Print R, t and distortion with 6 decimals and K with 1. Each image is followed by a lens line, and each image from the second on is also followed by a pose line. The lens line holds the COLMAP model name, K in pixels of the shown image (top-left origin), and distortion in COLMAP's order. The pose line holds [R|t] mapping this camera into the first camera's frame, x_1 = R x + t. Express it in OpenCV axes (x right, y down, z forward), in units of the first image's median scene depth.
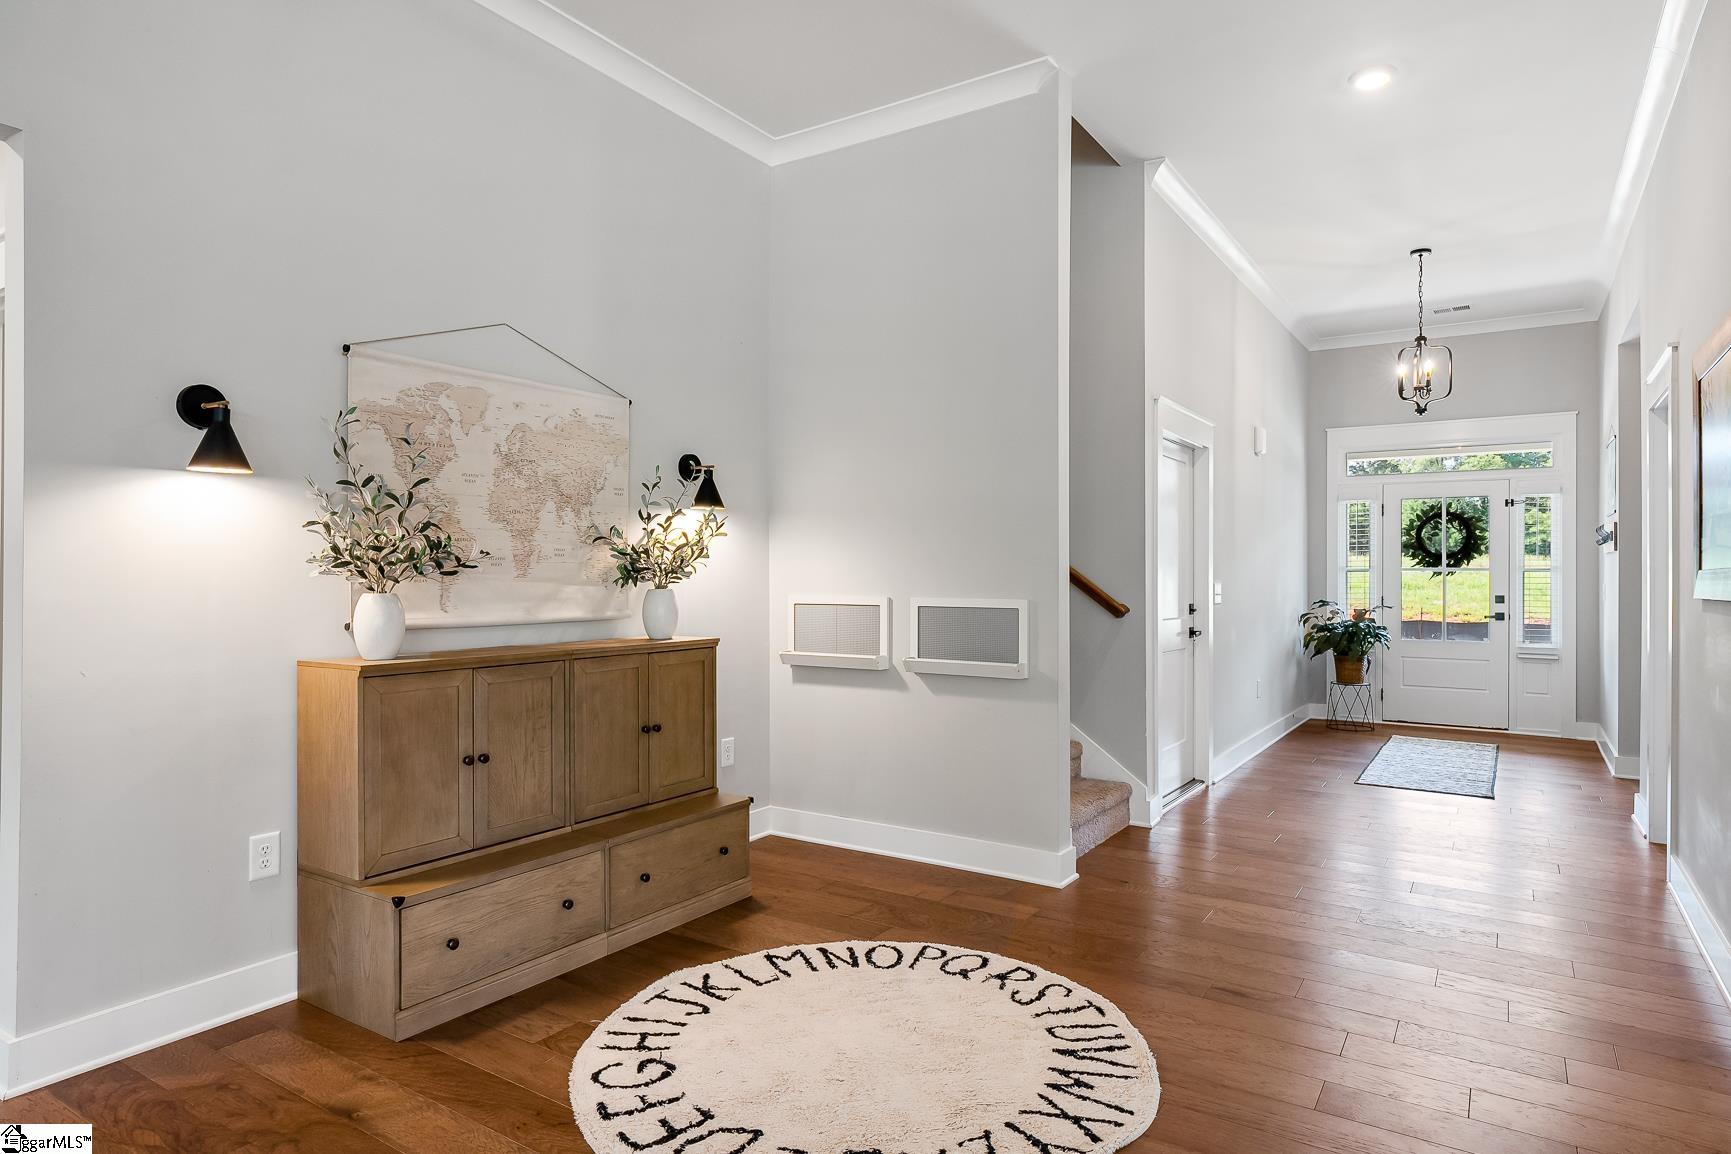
lens RADIAL K [[996.7, 0, 868.2], [0, 996.7, 572.4], [0, 0, 1]] dist [-0.002236, 0.000762]
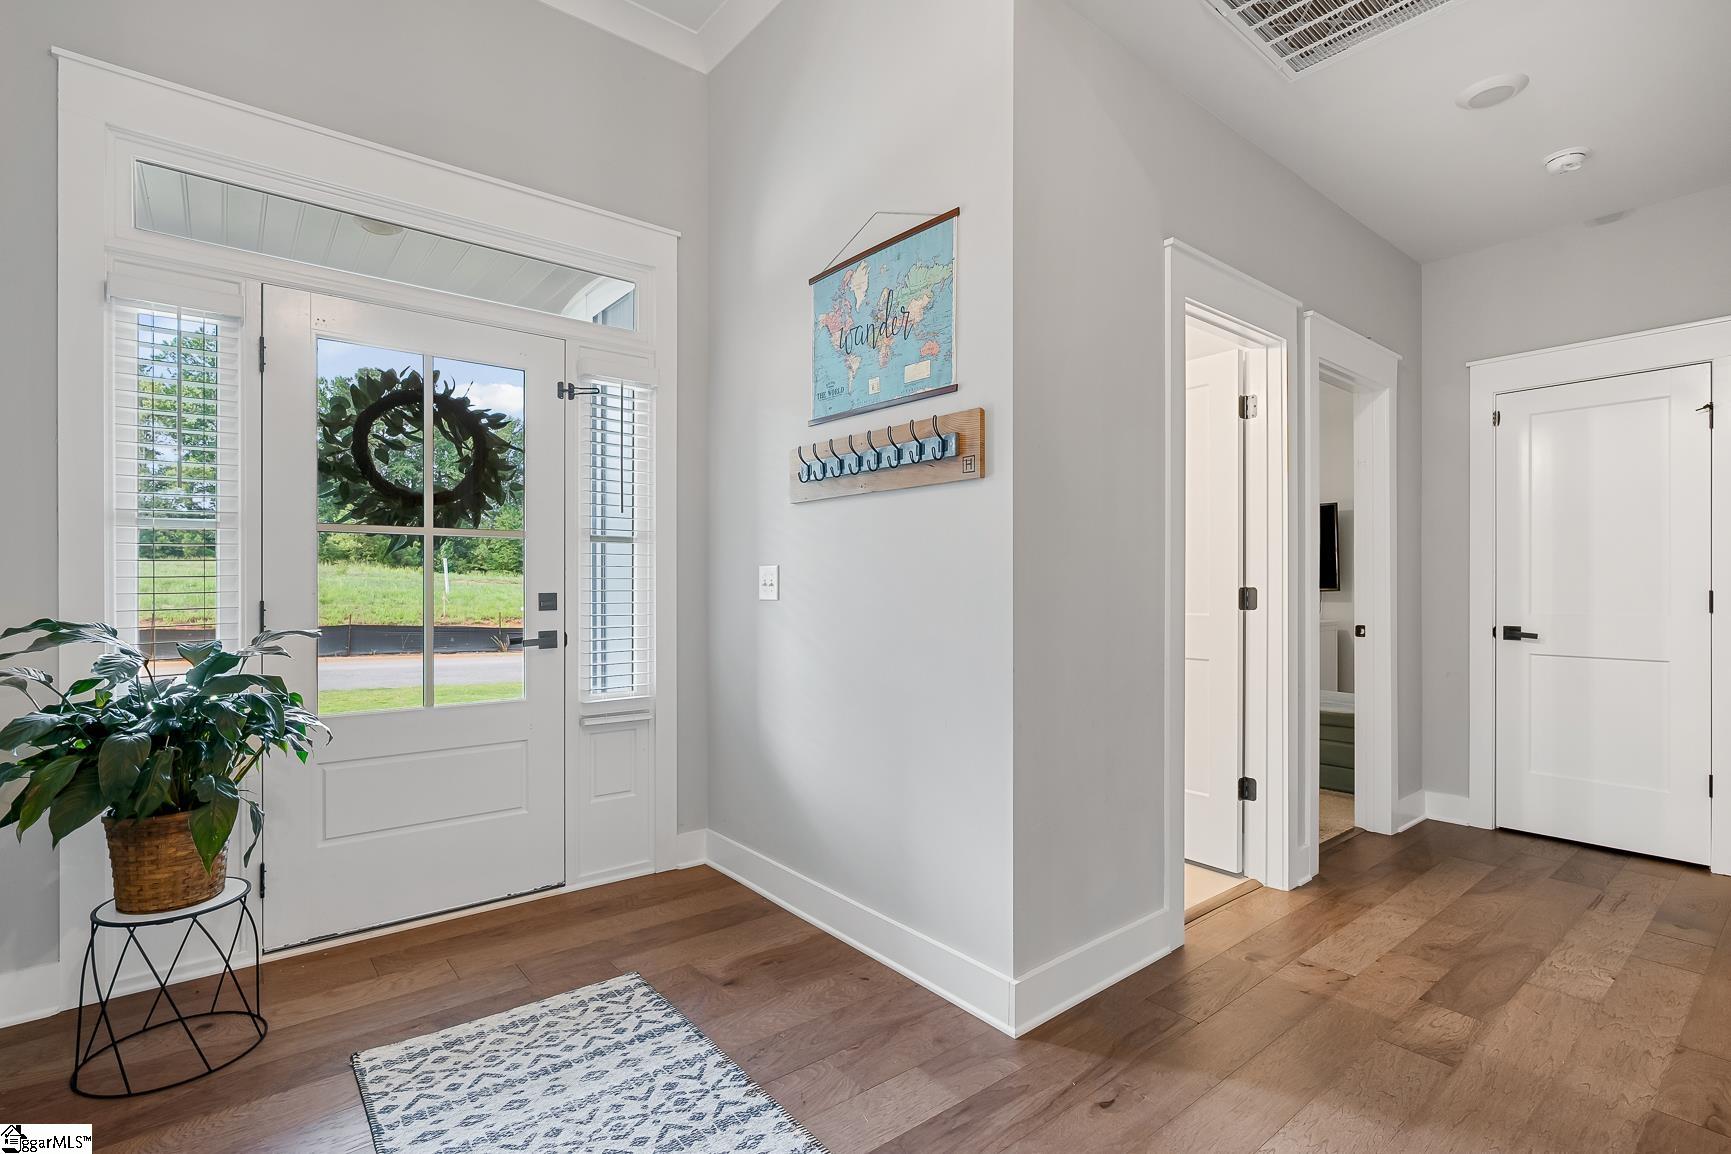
lens RADIAL K [[843.9, 0, 883.1], [0, 843.9, 585.9], [0, 0, 1]] dist [0.000784, 0.000586]
pose [[0.323805, -0.005215, 0.946109, 0.360259], [-0.001351, 0.999981, 0.005974, 0.019388], [-0.946123, -0.003213, 0.323792, 0.820372]]
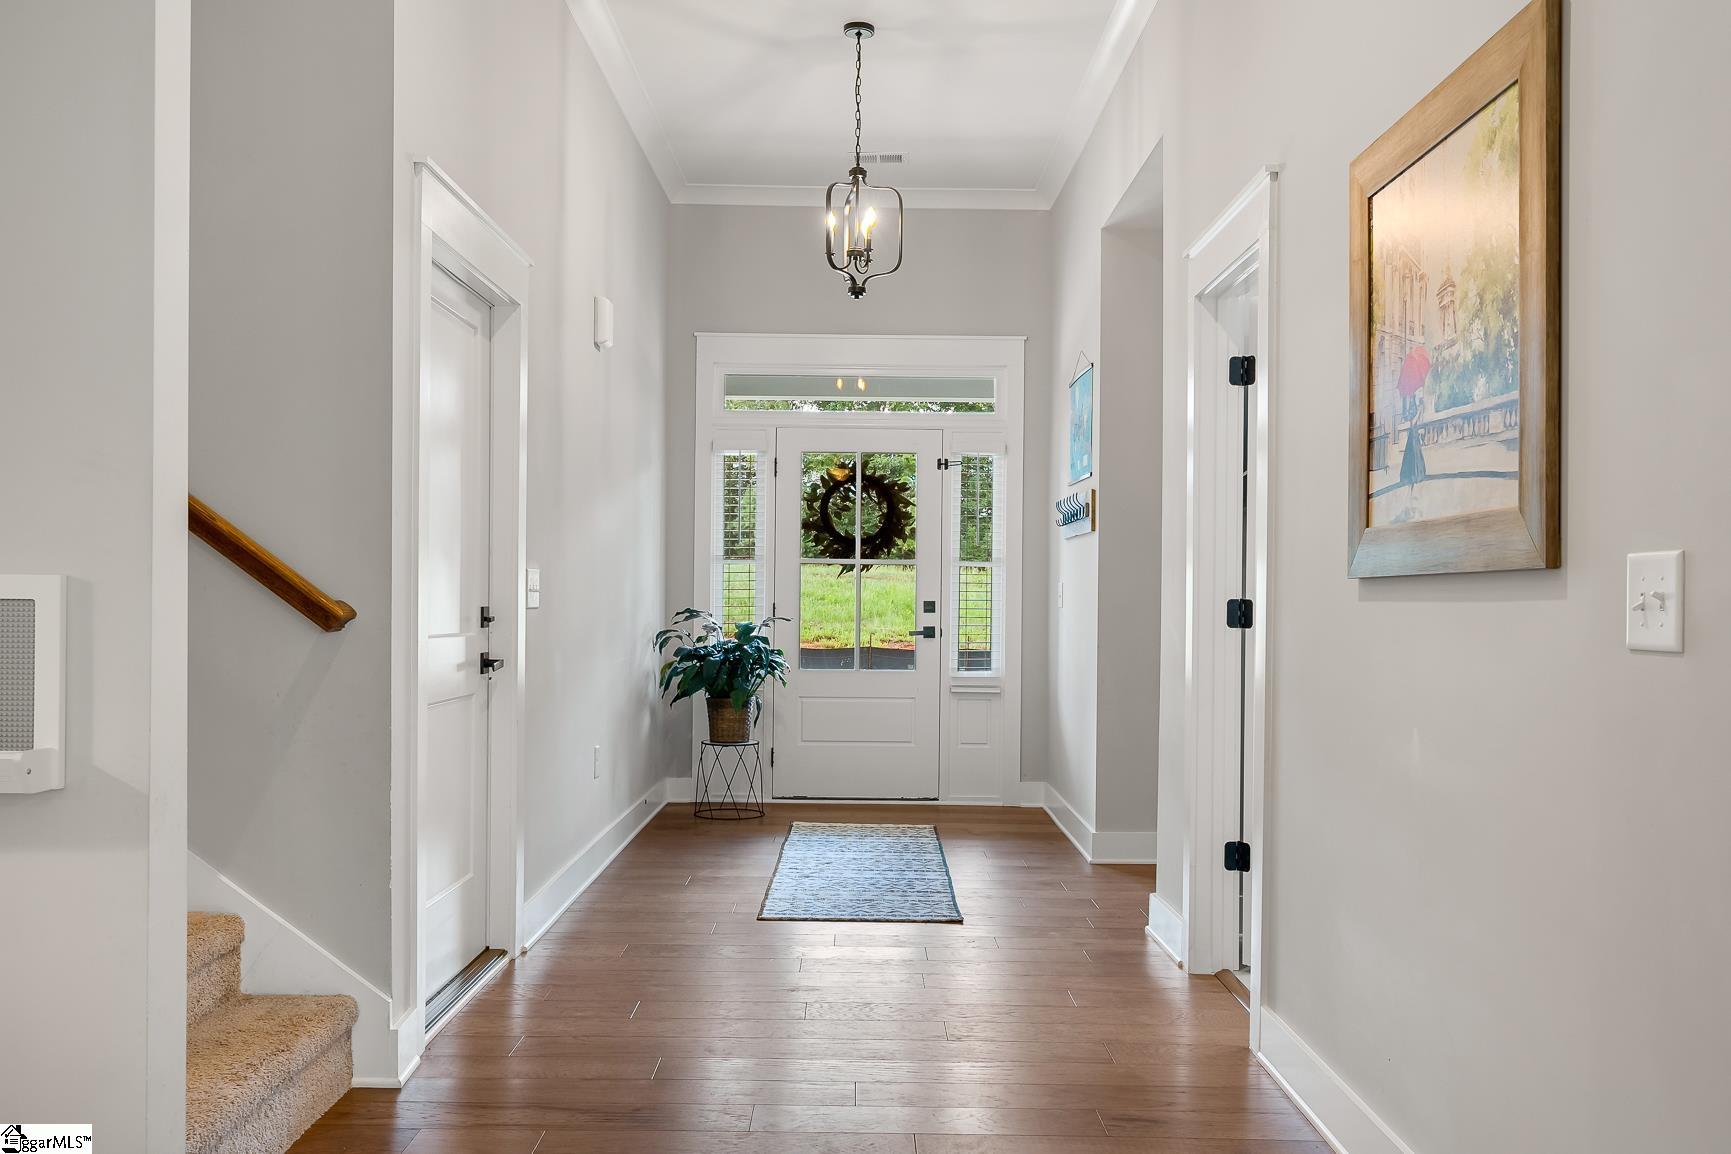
lens RADIAL K [[1480.5, 0, 866.3], [0, 1480.5, 586.9], [0, 0, 1]] dist [0.006591, -0.011979]
pose [[0.839268, 0.007573, 0.543665, 0.060270], [-0.008923, 0.999960, -0.000154, 0.015607], [-0.543645, -0.004722, 0.839302, 0.204410]]
